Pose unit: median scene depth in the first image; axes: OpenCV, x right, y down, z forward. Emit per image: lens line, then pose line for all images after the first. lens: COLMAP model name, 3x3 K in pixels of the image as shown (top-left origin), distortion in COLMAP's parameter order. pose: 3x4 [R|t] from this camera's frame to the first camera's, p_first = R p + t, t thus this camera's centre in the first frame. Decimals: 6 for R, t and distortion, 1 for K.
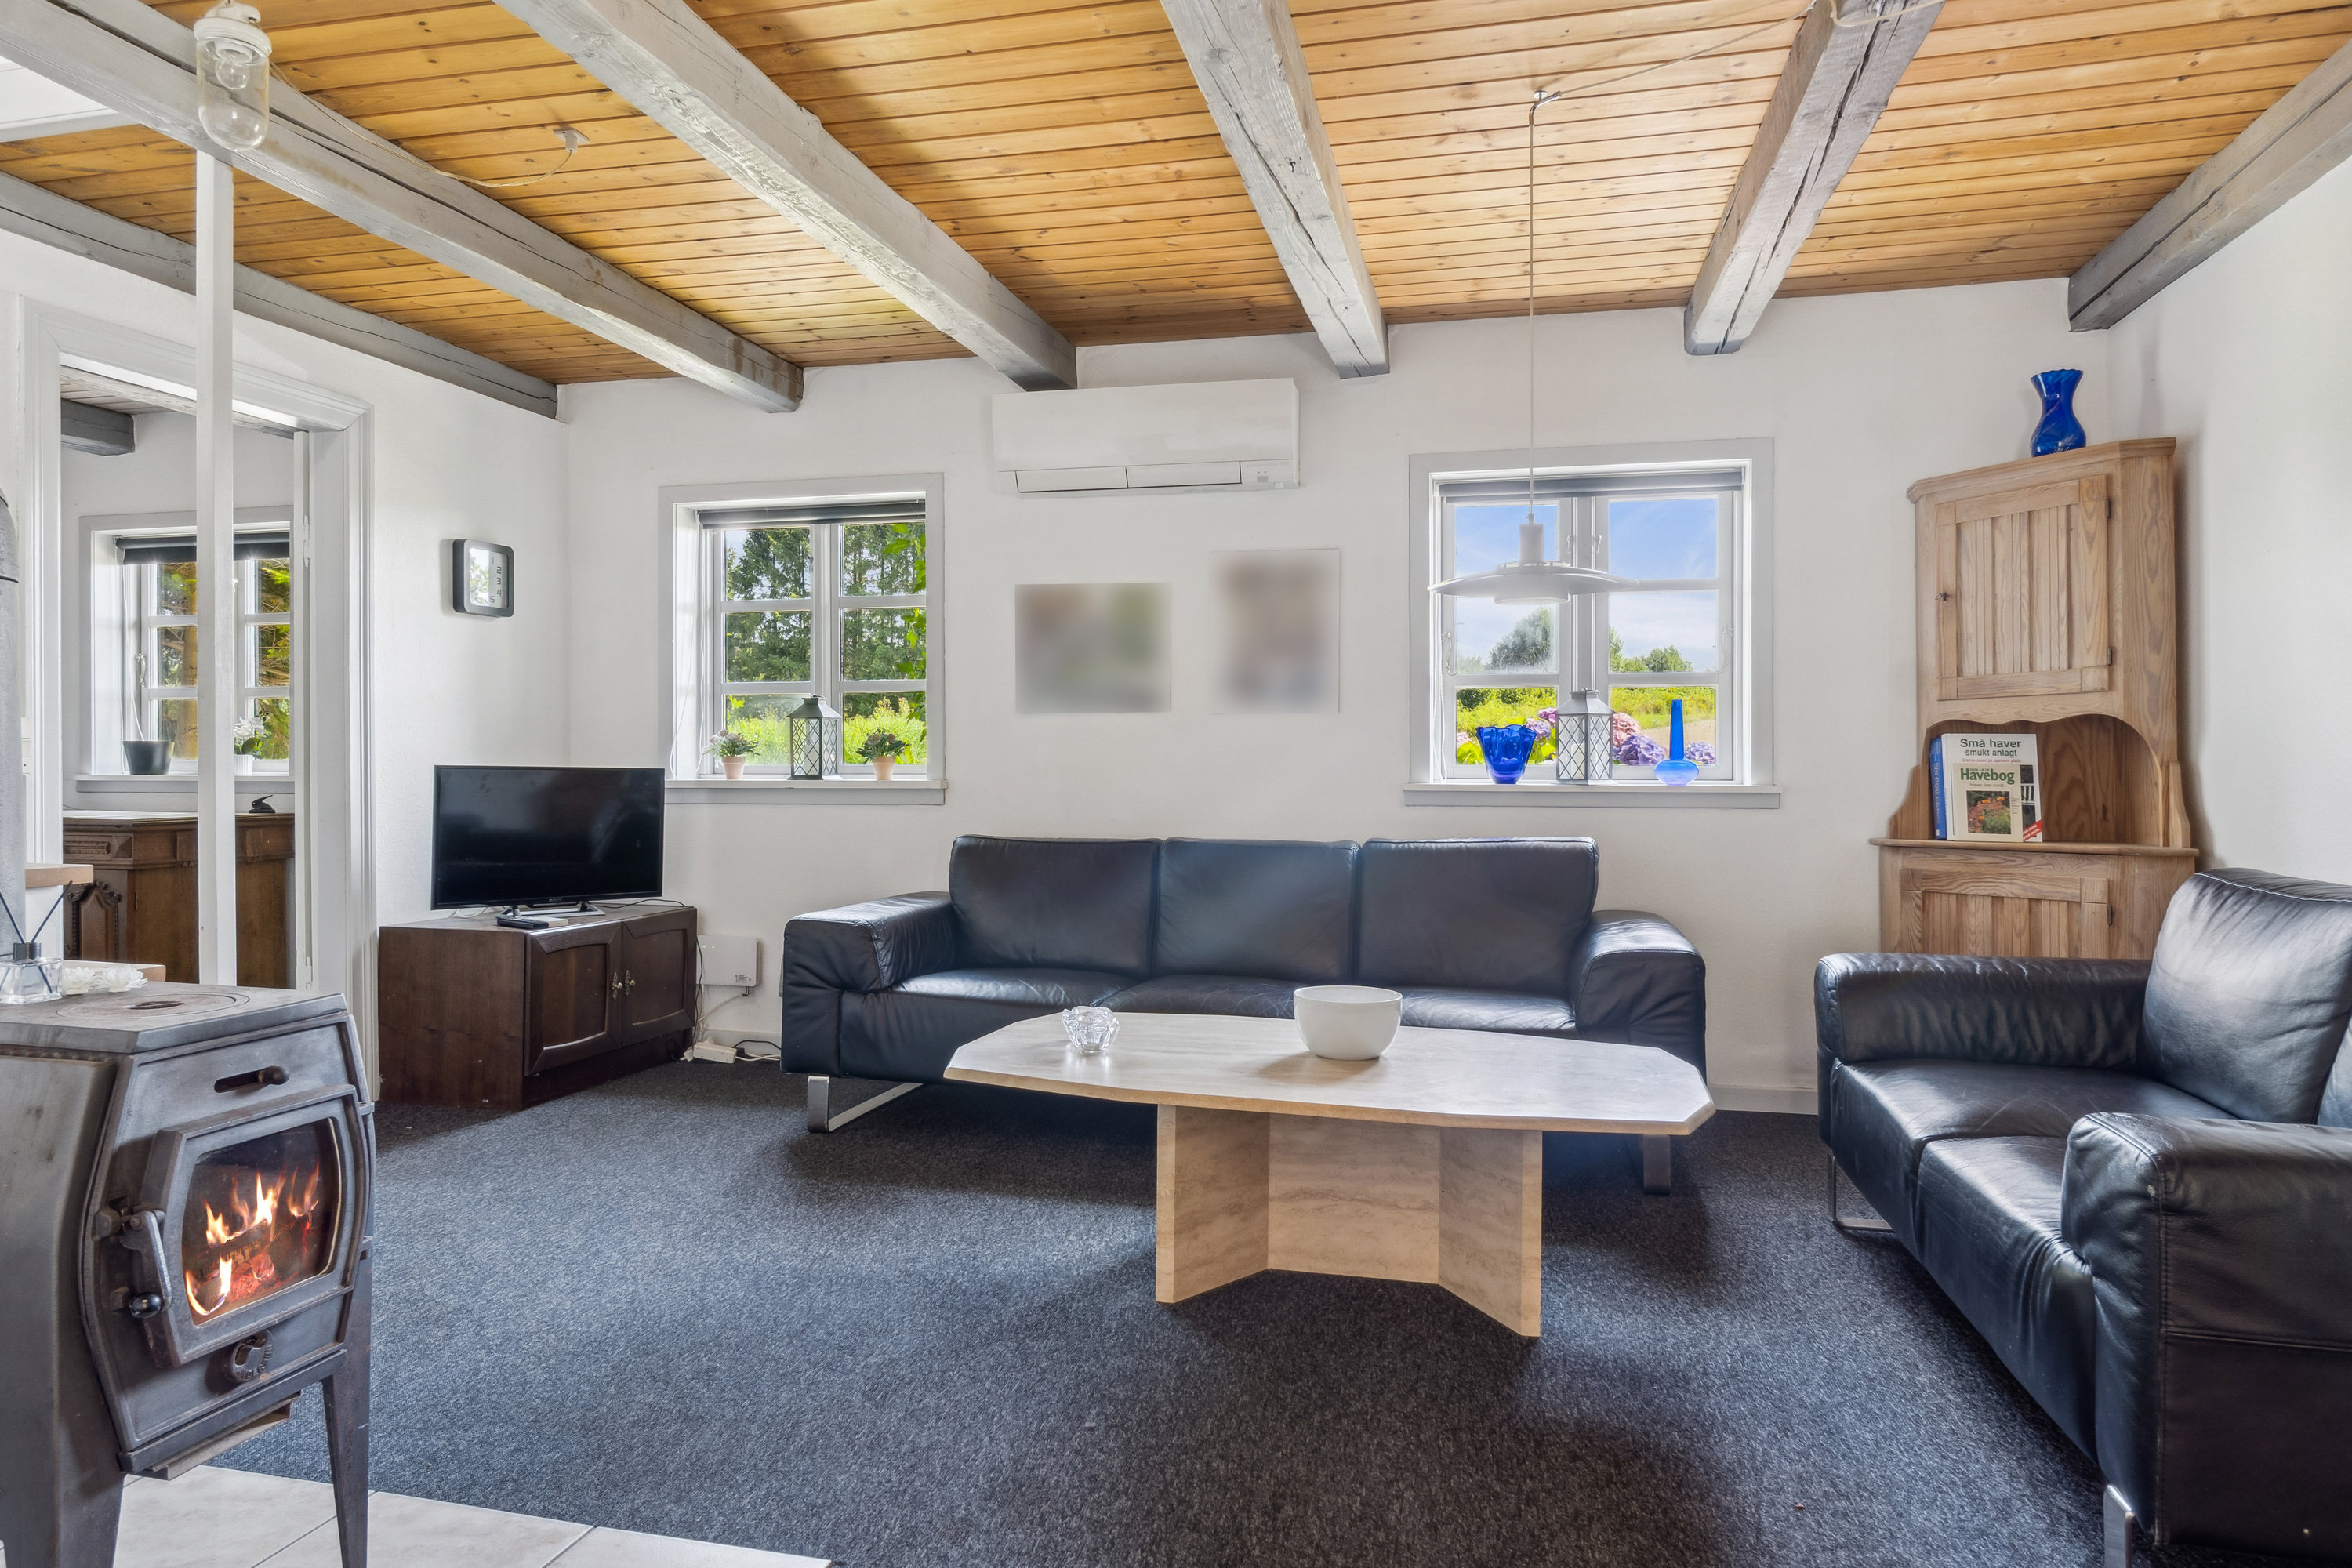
lens RADIAL K [[1484.1, 0, 1179.4], [0, 1484.1, 767.6], [0, 0, 1]] dist [0.033440, 0.000438]
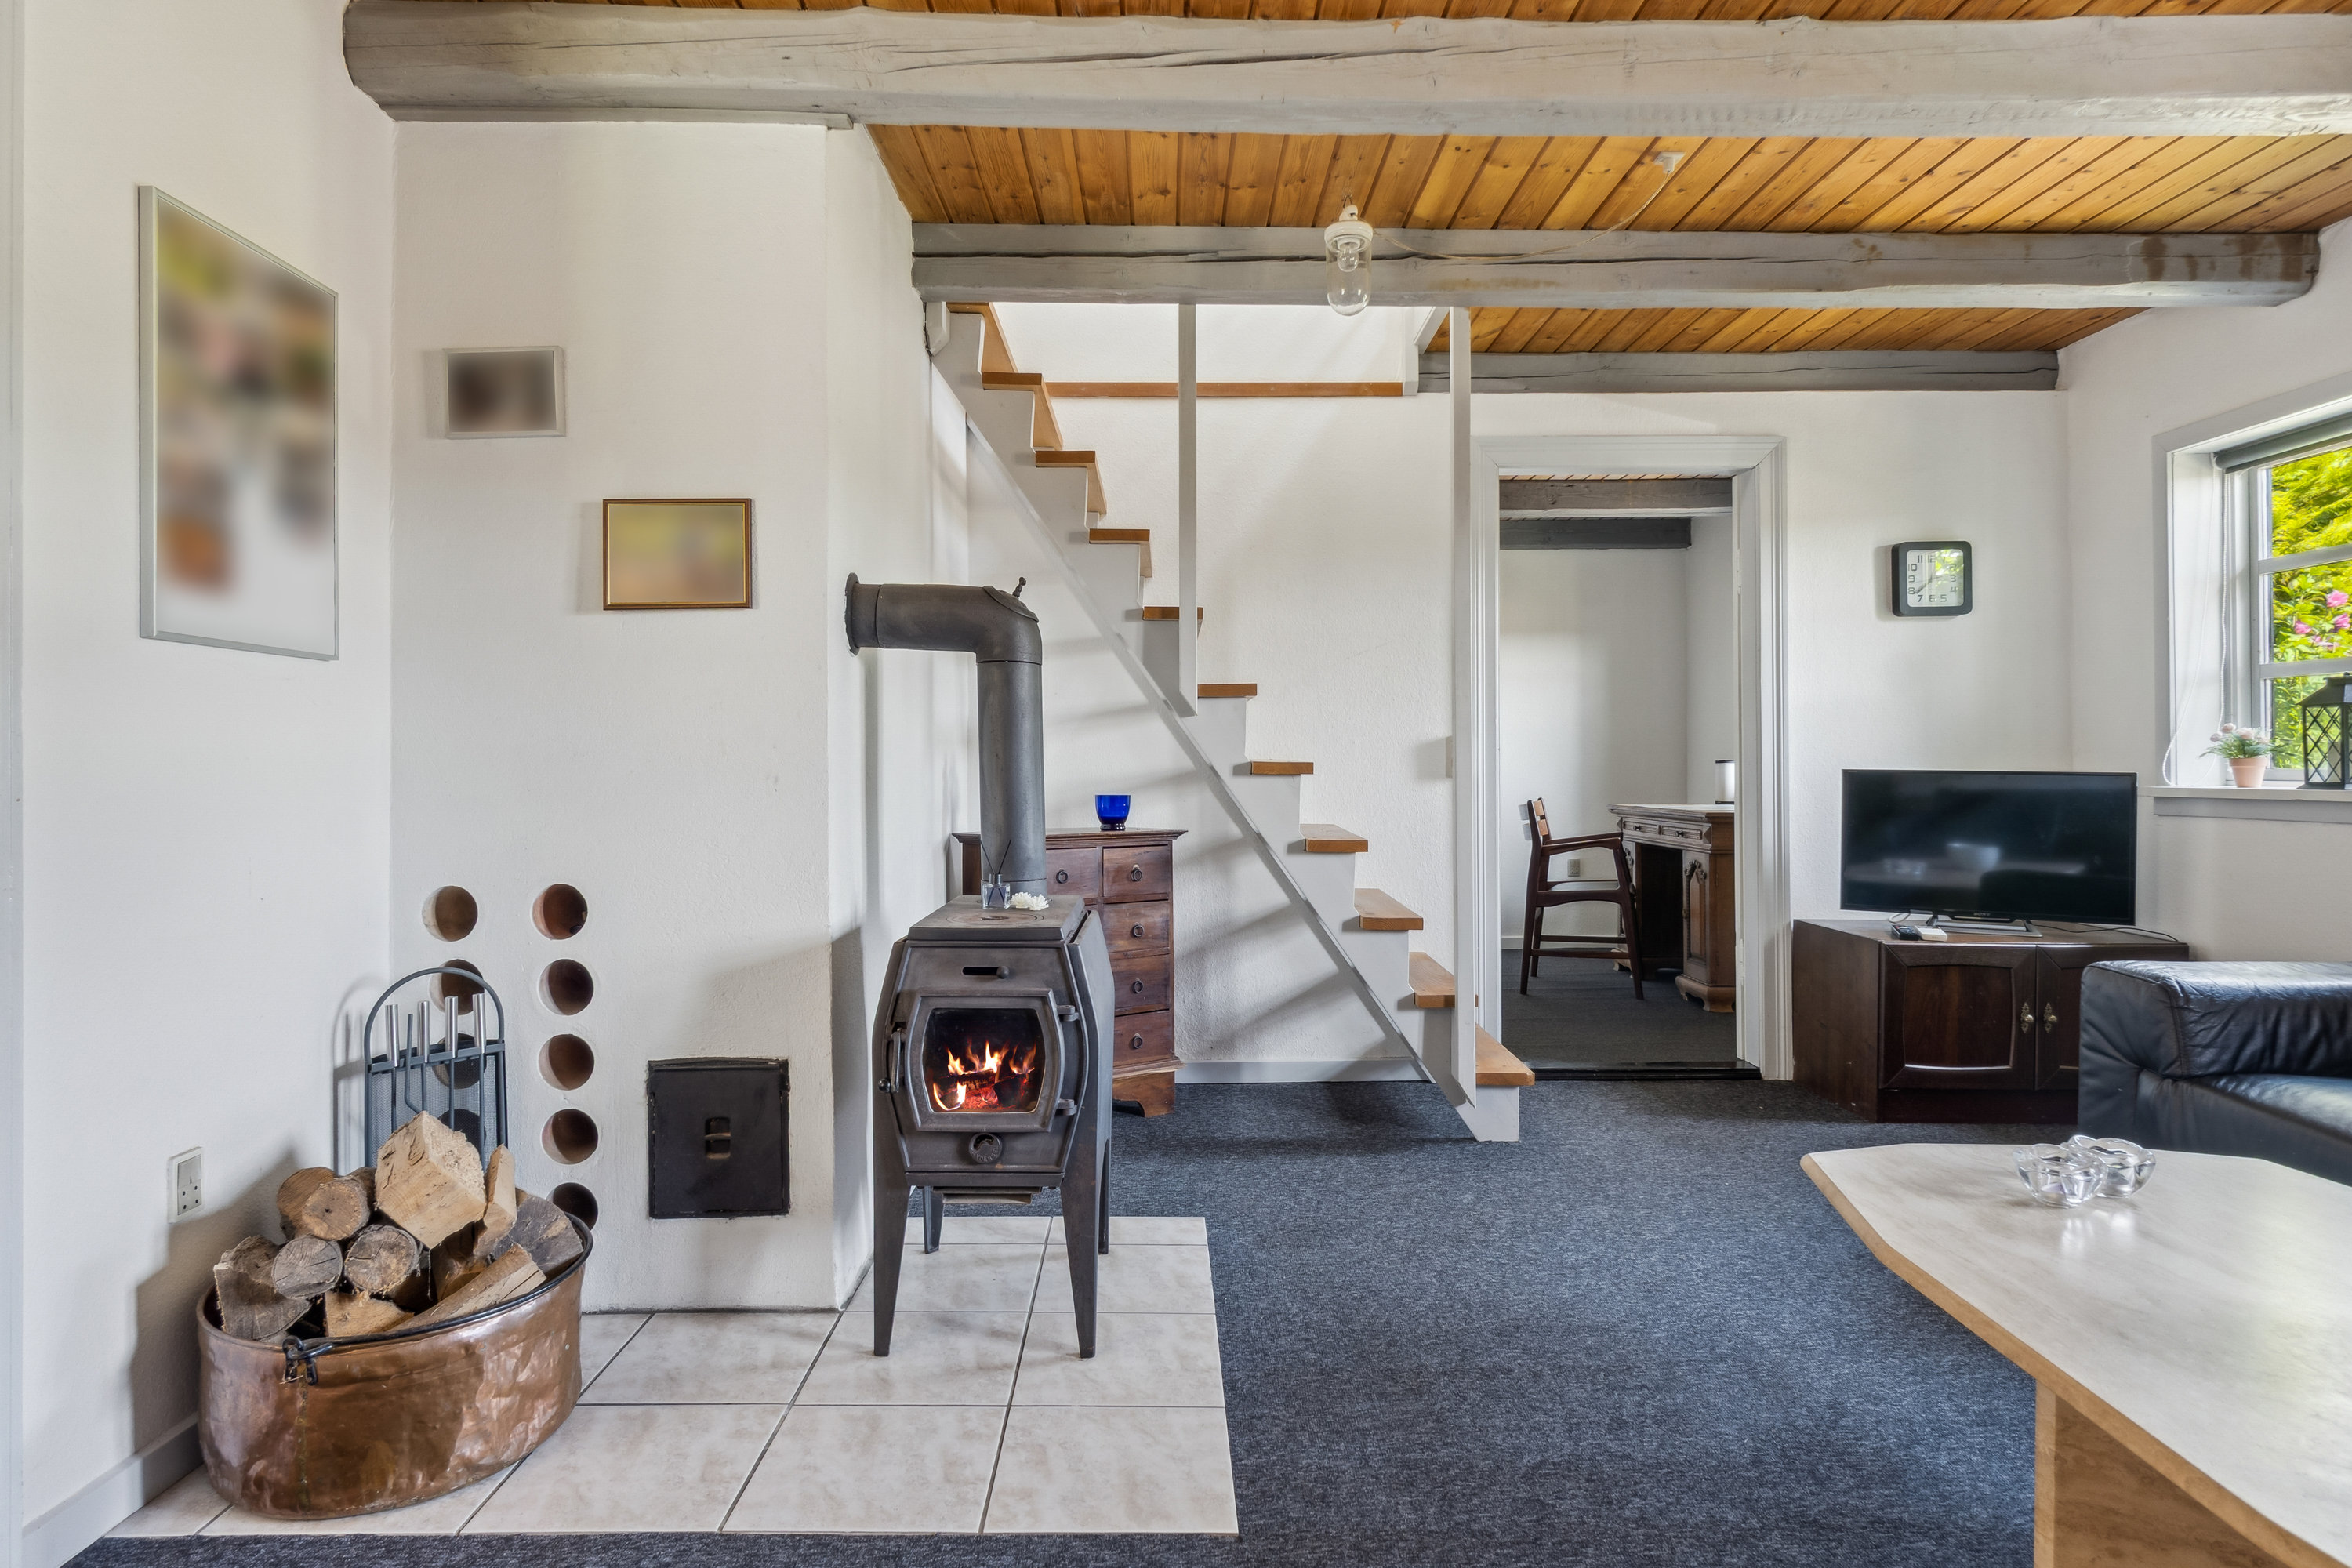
lens RADIAL K [[1360.5, 0, 1177.2], [0, 1360.5, 783.9], [0, 0, 1]] dist [-0.000229, 0.000180]
pose [[0.233490, 0.012803, -0.972275, 0.317571], [0.000222, 0.999913, 0.013220, -0.004620], [0.972359, -0.003303, 0.233467, 0.344687]]
